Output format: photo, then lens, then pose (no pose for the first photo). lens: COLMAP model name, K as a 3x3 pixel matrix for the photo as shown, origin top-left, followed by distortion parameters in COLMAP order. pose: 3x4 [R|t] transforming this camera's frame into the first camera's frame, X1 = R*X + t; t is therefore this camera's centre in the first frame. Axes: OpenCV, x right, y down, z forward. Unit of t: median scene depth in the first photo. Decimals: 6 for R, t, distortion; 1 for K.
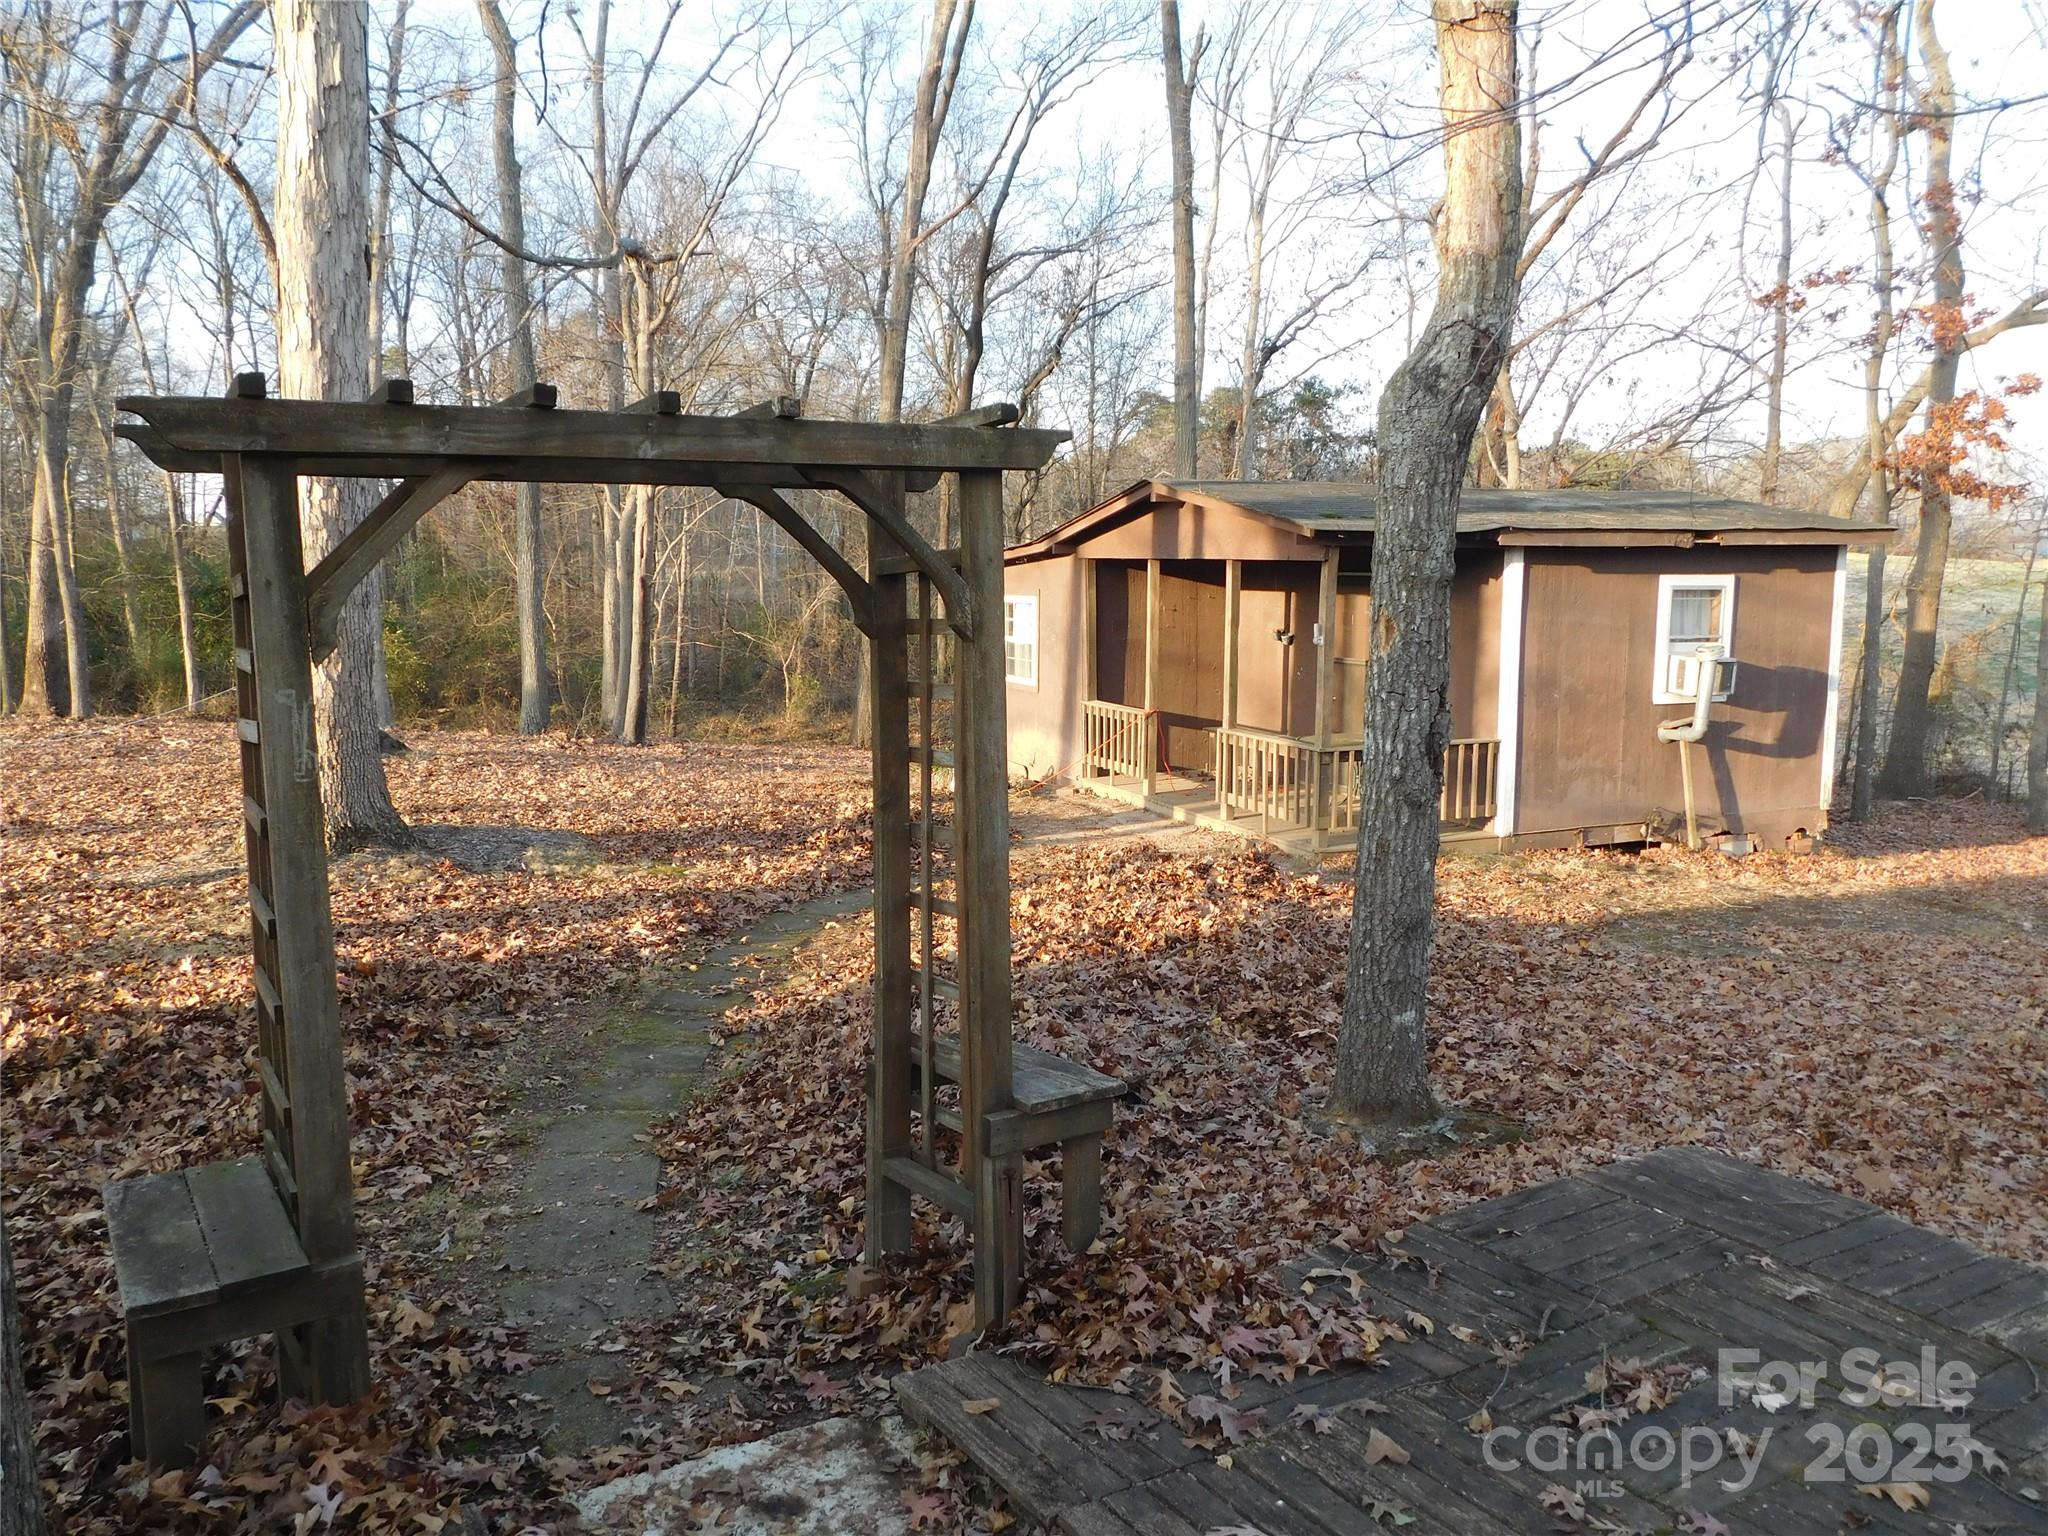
lens RADIAL K [[1484.7, 0, 1024.0], [0, 1484.7, 768.0], [0, 0, 1]] dist [0.001092, 0.001370]
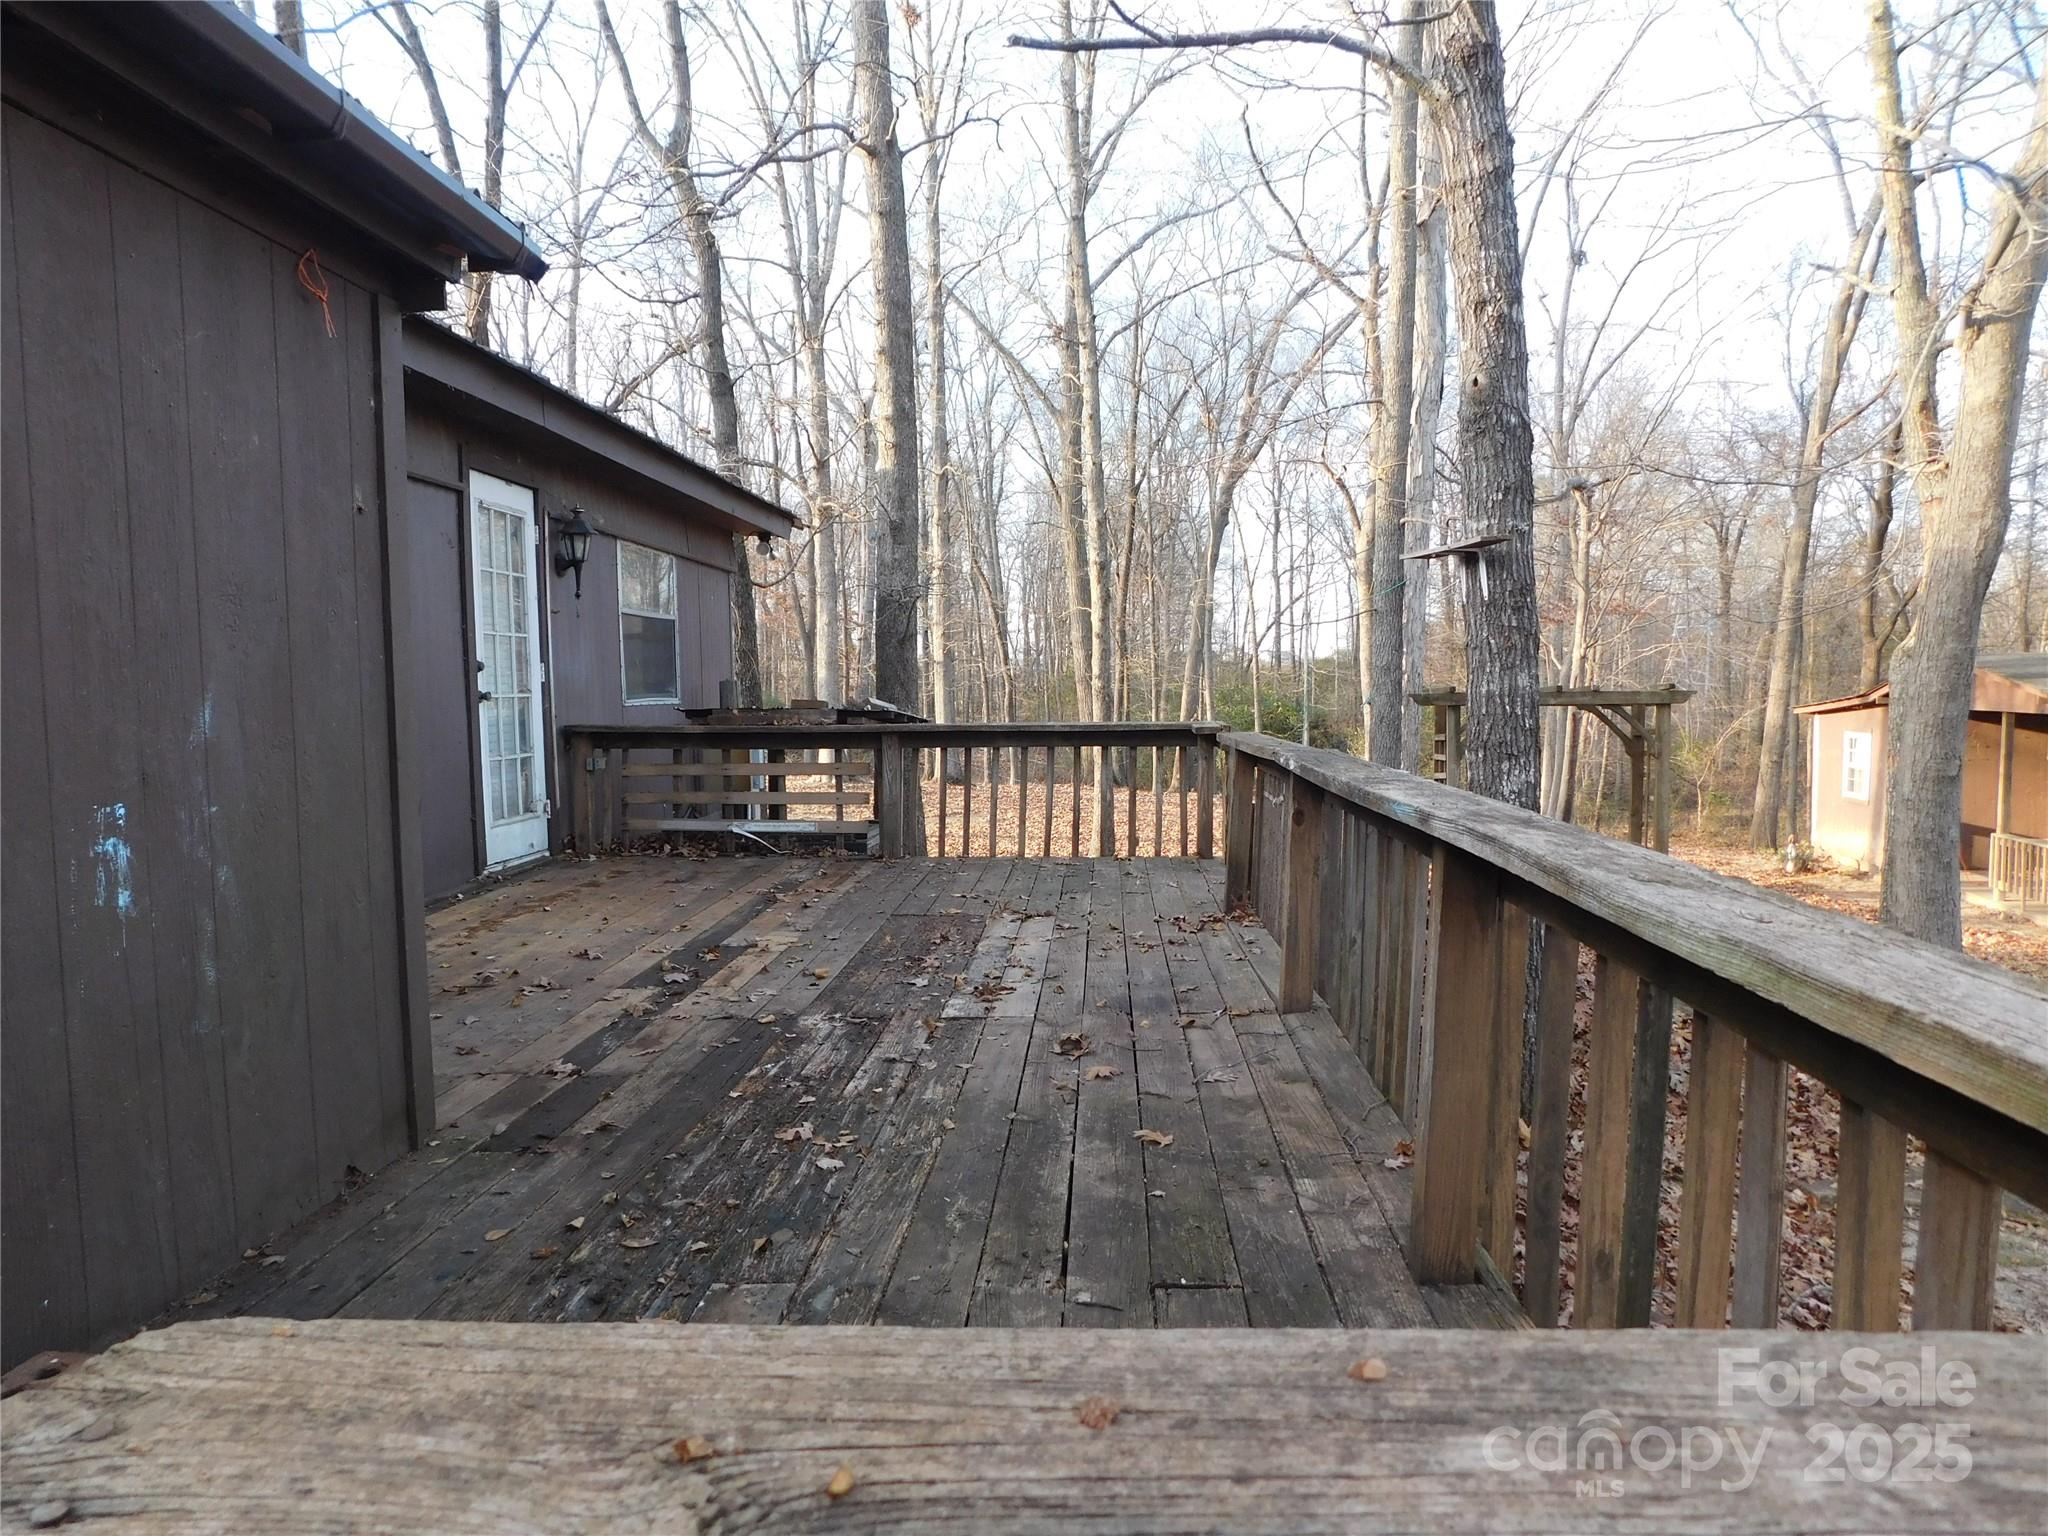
lens RADIAL K [[1387.0, 0, 1014.4], [0, 1387.0, 769.7], [0, 0, 1]] dist [-0.031670, 0.005710]
pose [[0.800866, 0.034090, -0.597872, 0.095246], [-0.078824, 0.995693, -0.048814, 0.028640], [0.593633, 0.086221, 0.800104, -0.328205]]
